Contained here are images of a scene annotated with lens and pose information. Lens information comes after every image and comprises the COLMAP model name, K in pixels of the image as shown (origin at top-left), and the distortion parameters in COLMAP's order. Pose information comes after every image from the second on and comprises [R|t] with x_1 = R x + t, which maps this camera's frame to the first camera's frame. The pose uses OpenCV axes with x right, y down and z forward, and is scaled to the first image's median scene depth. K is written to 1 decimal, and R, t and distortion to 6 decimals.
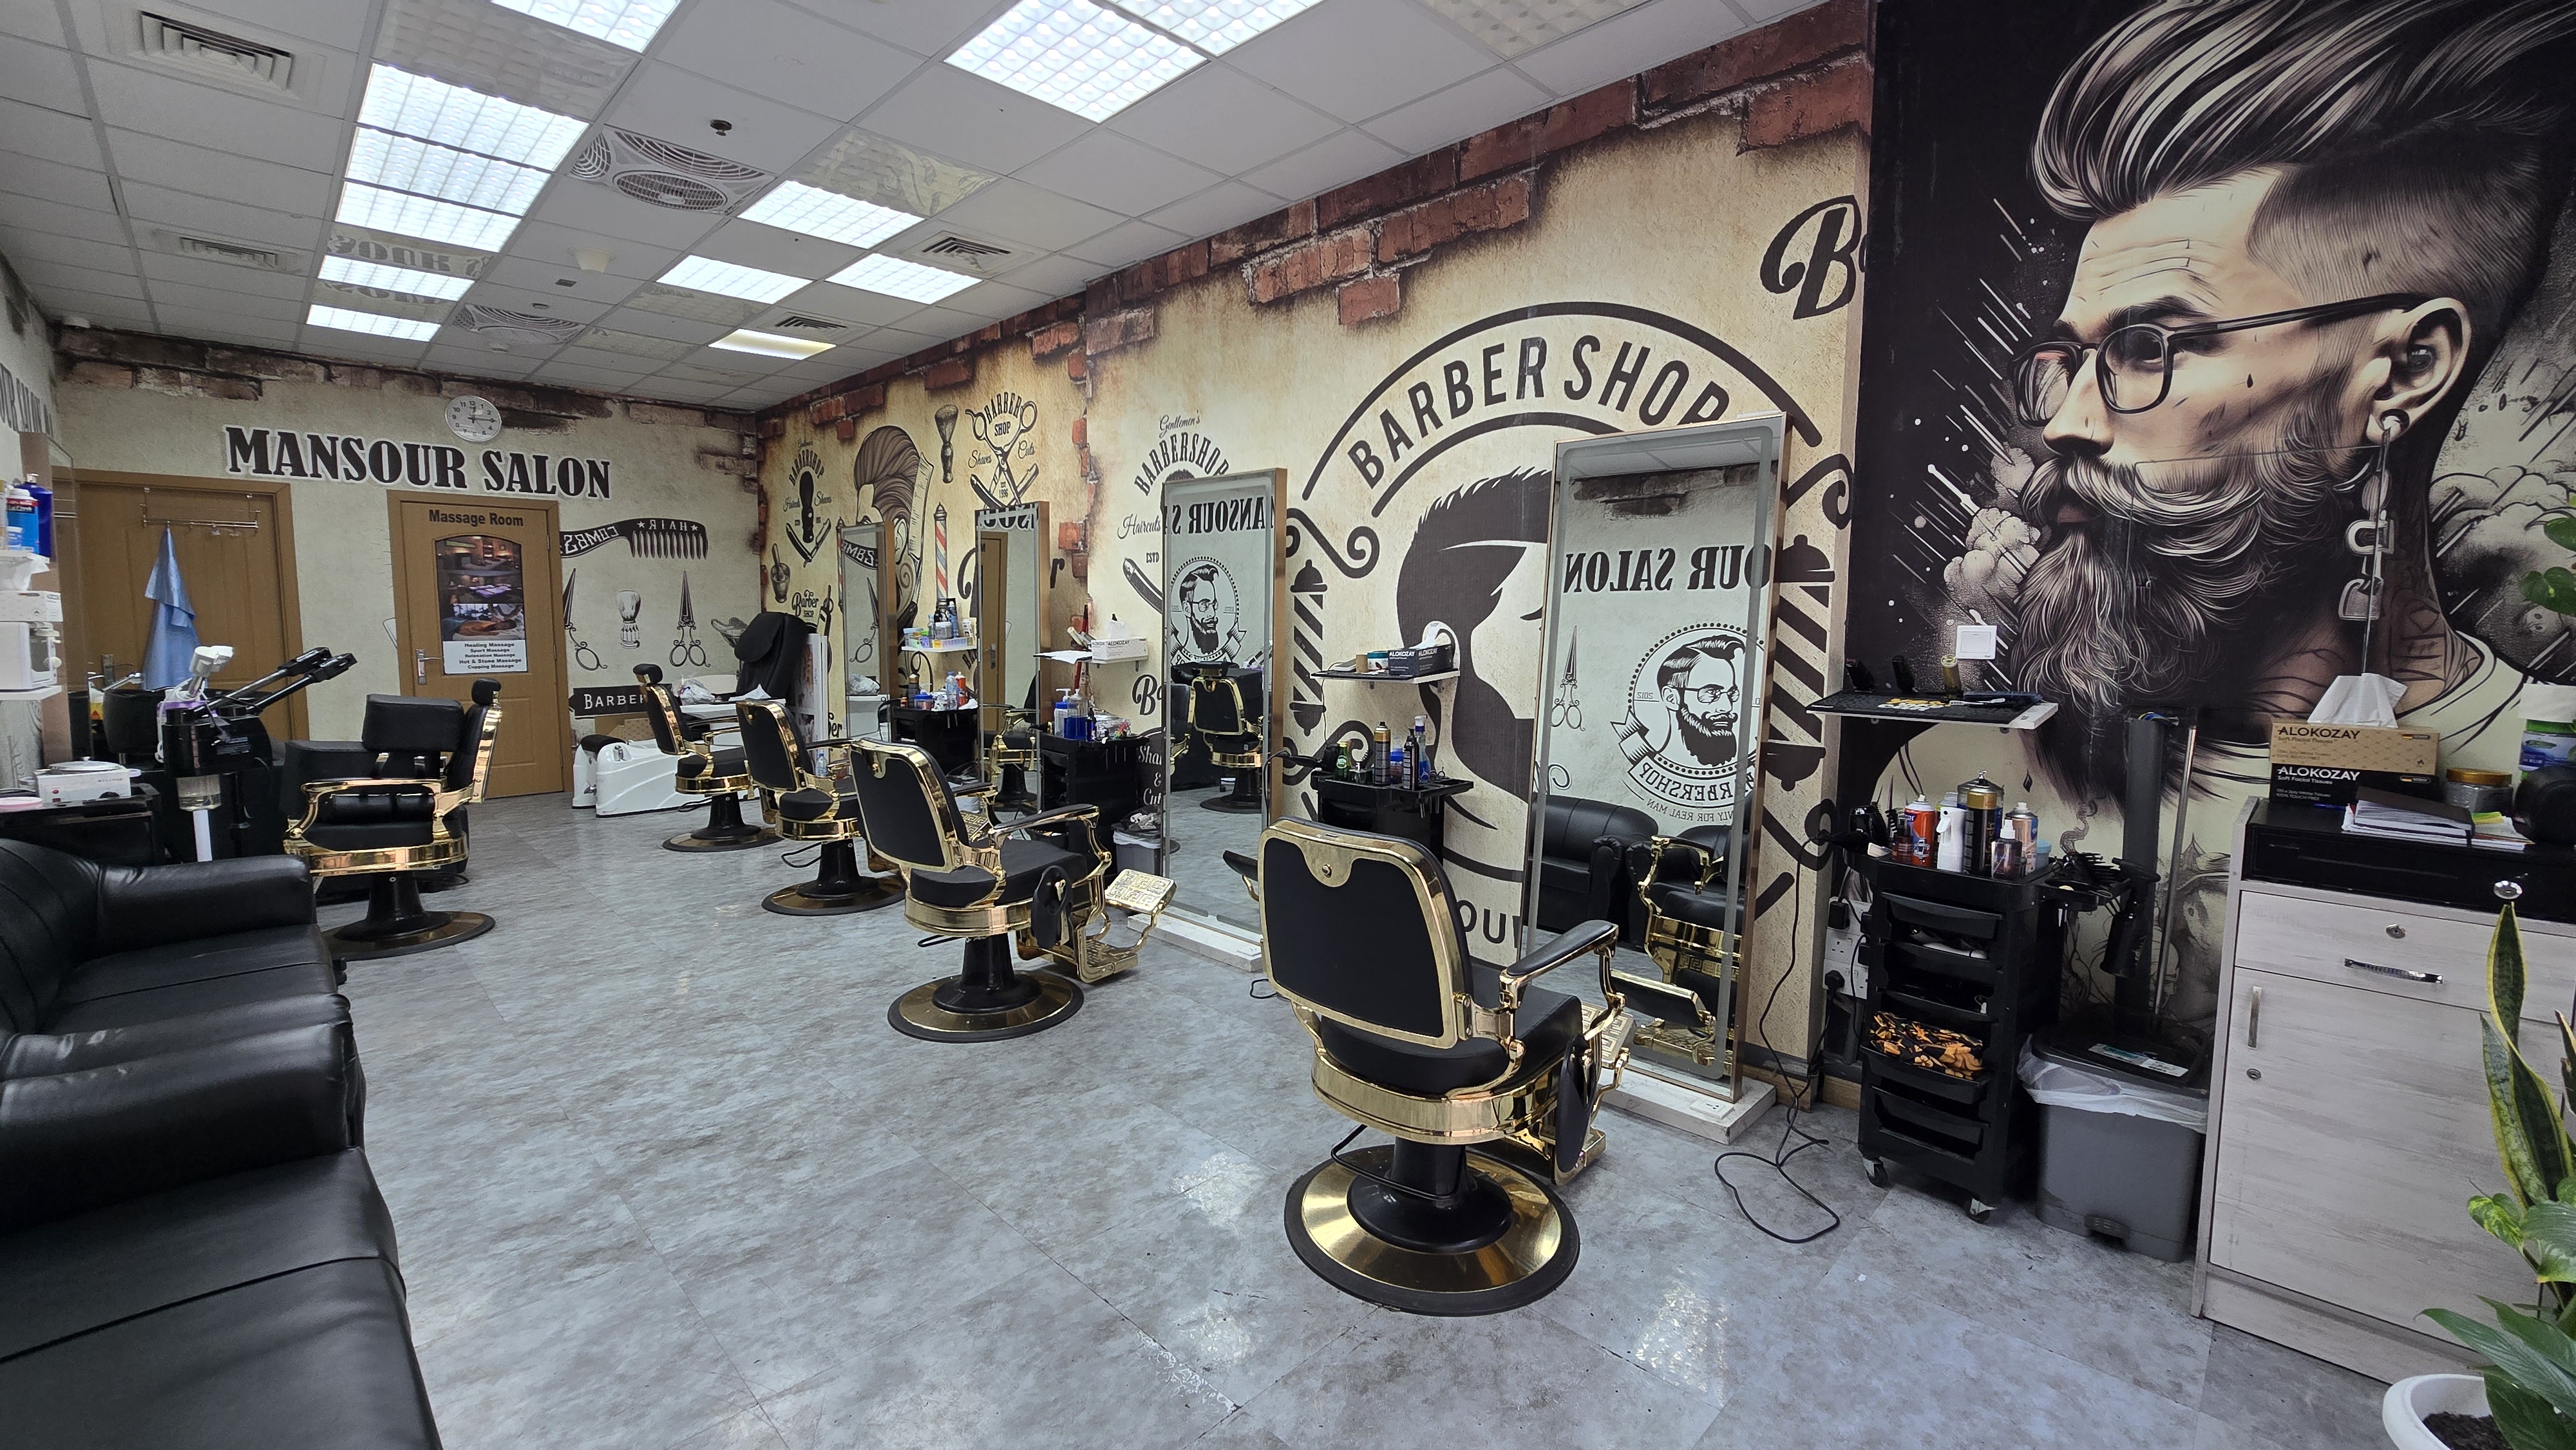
lens RADIAL K [[1047.8, 0, 1280.1], [0, 1047.8, 711.1], [0, 0, 1]] dist [-0.005430, 0.000931]
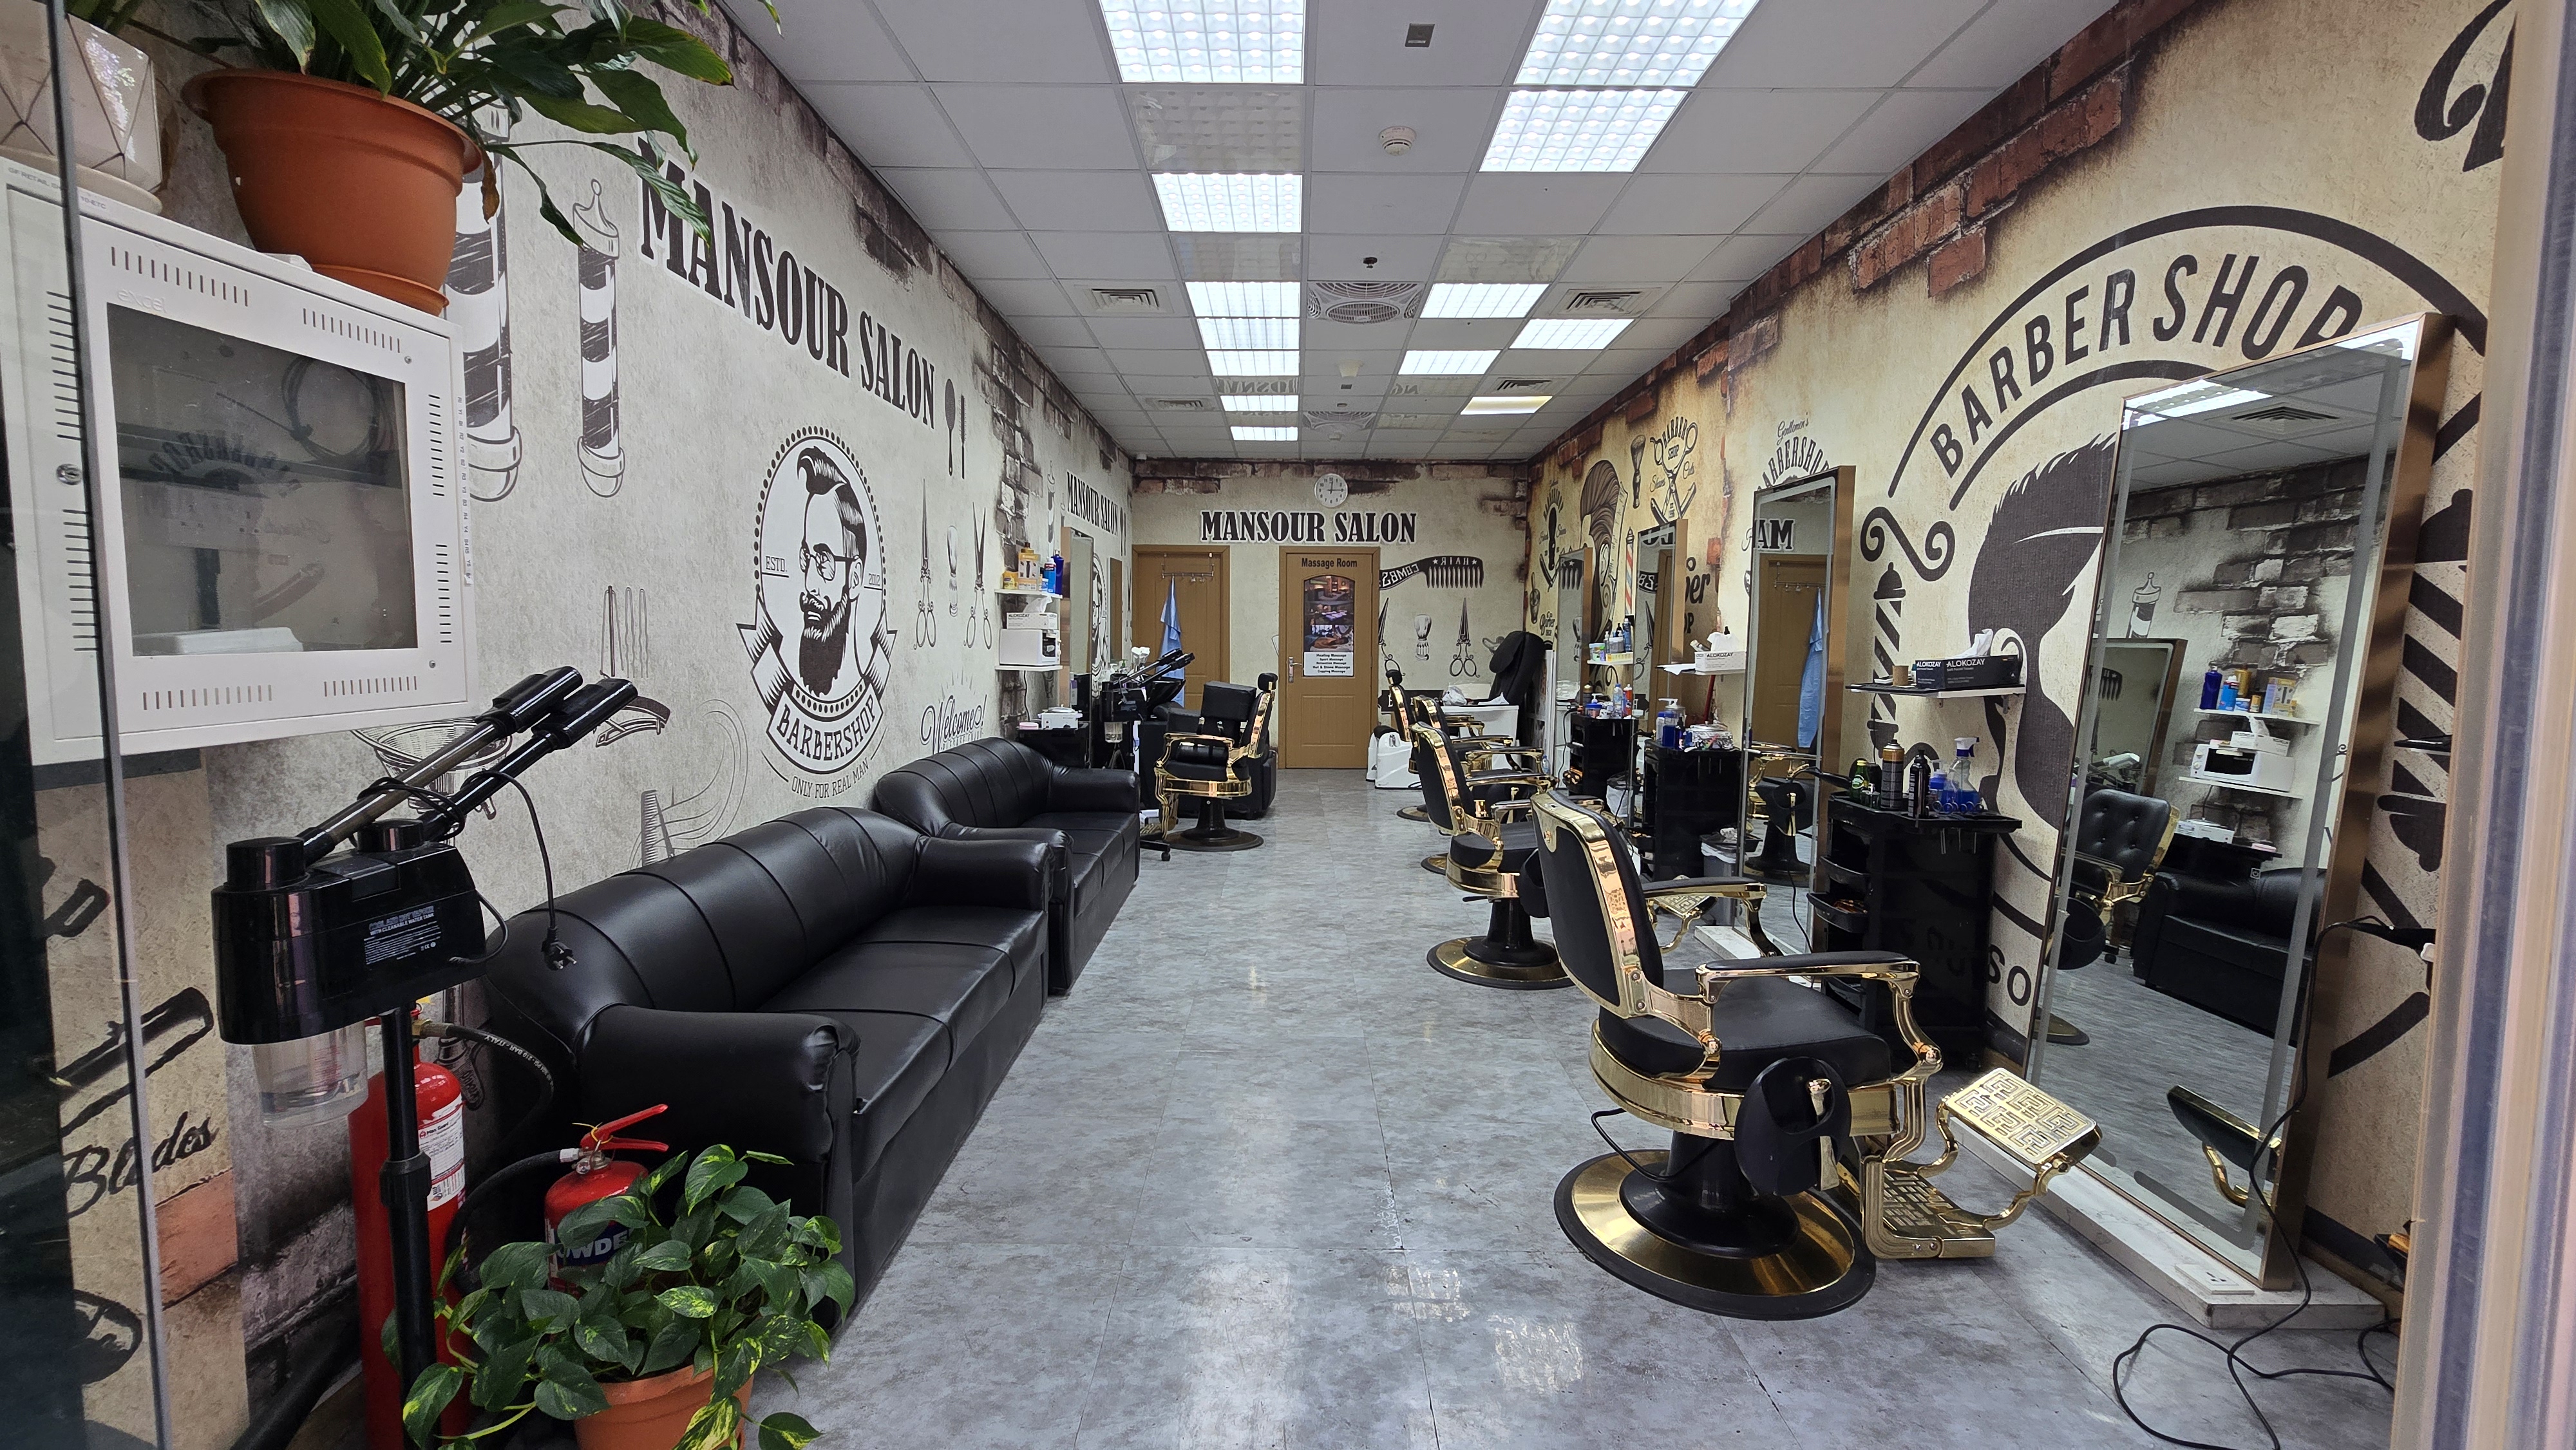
lens RADIAL K [[1047.8, 0, 1278.8], [0, 1047.8, 712.5], [0, 0, 1]] dist [-0.005430, 0.000931]
pose [[0.699104, 0.052724, -0.713074, 0.304290], [-0.070488, 0.997502, 0.004648, 0.016733], [0.711537, 0.047013, 0.701074, -0.000394]]
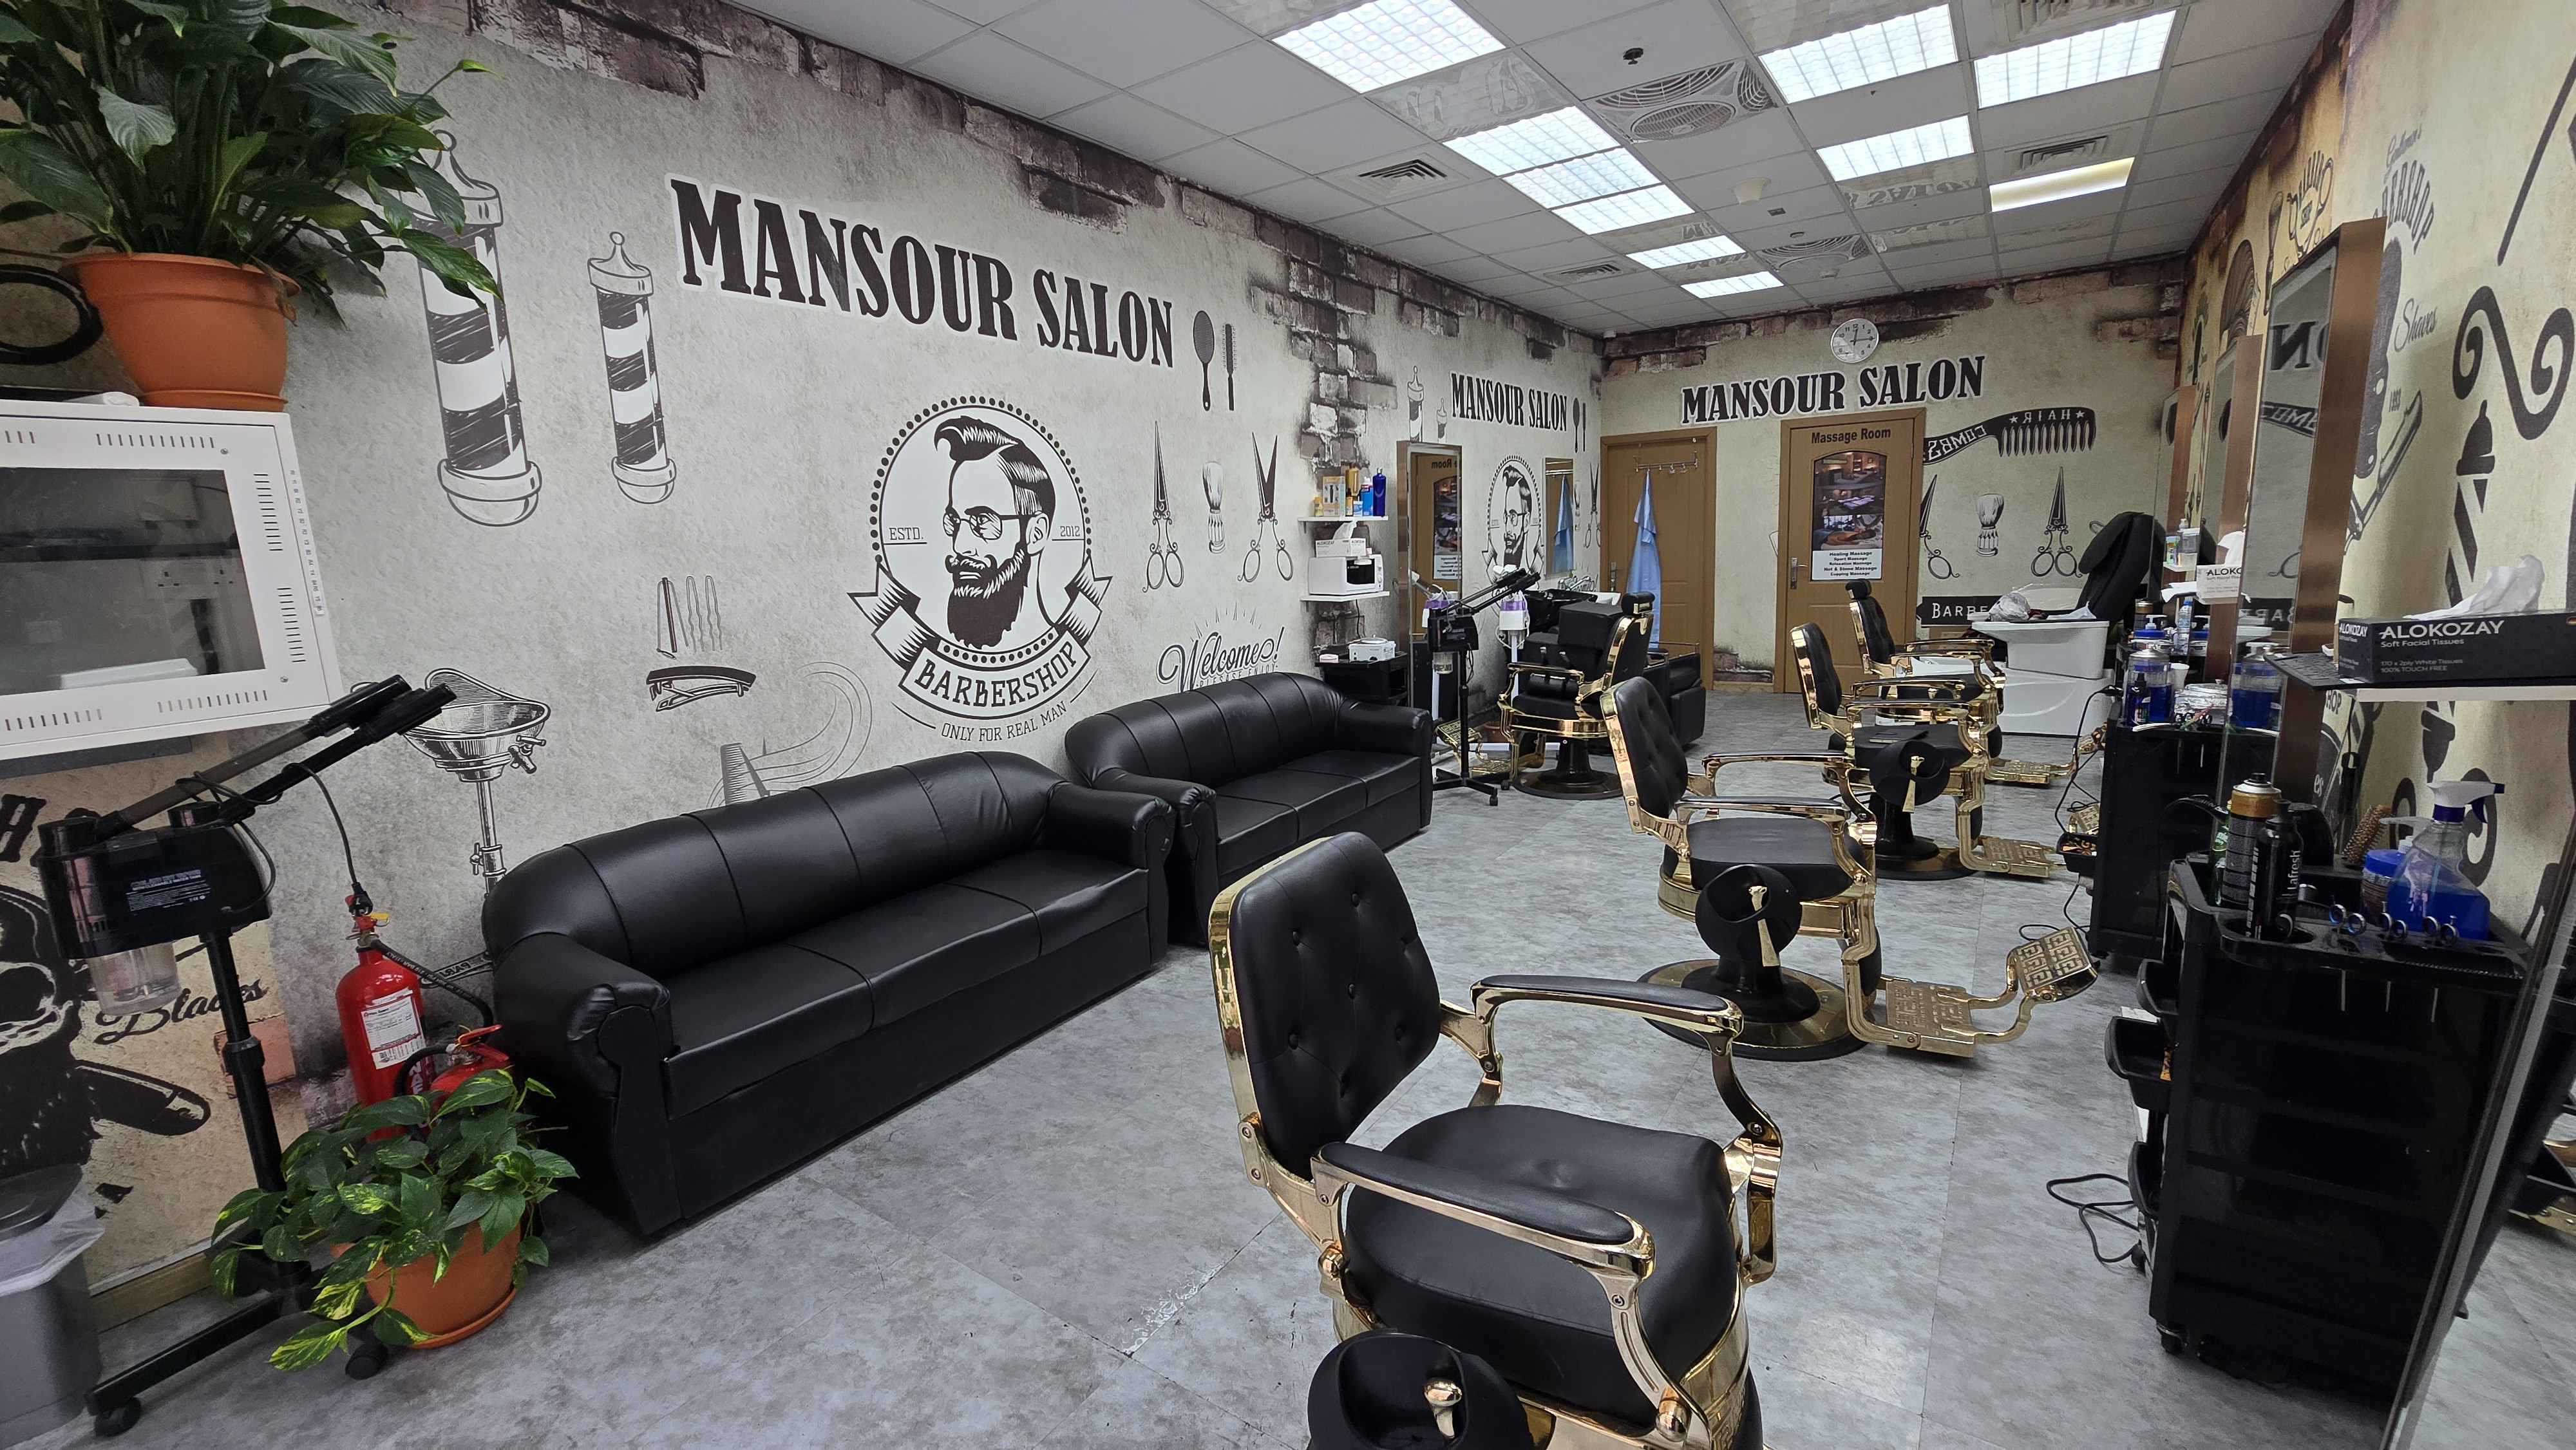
lens RADIAL K [[1047.8, 0, 1278.5], [0, 1047.8, 710.0], [0, 0, 1]] dist [-0.005430, 0.000931]
pose [[0.171996, 0.147101, -0.974053, 0.389132], [-0.045605, 0.988917, 0.141293, -0.052320], [0.984041, 0.020120, 0.176798, 0.408560]]
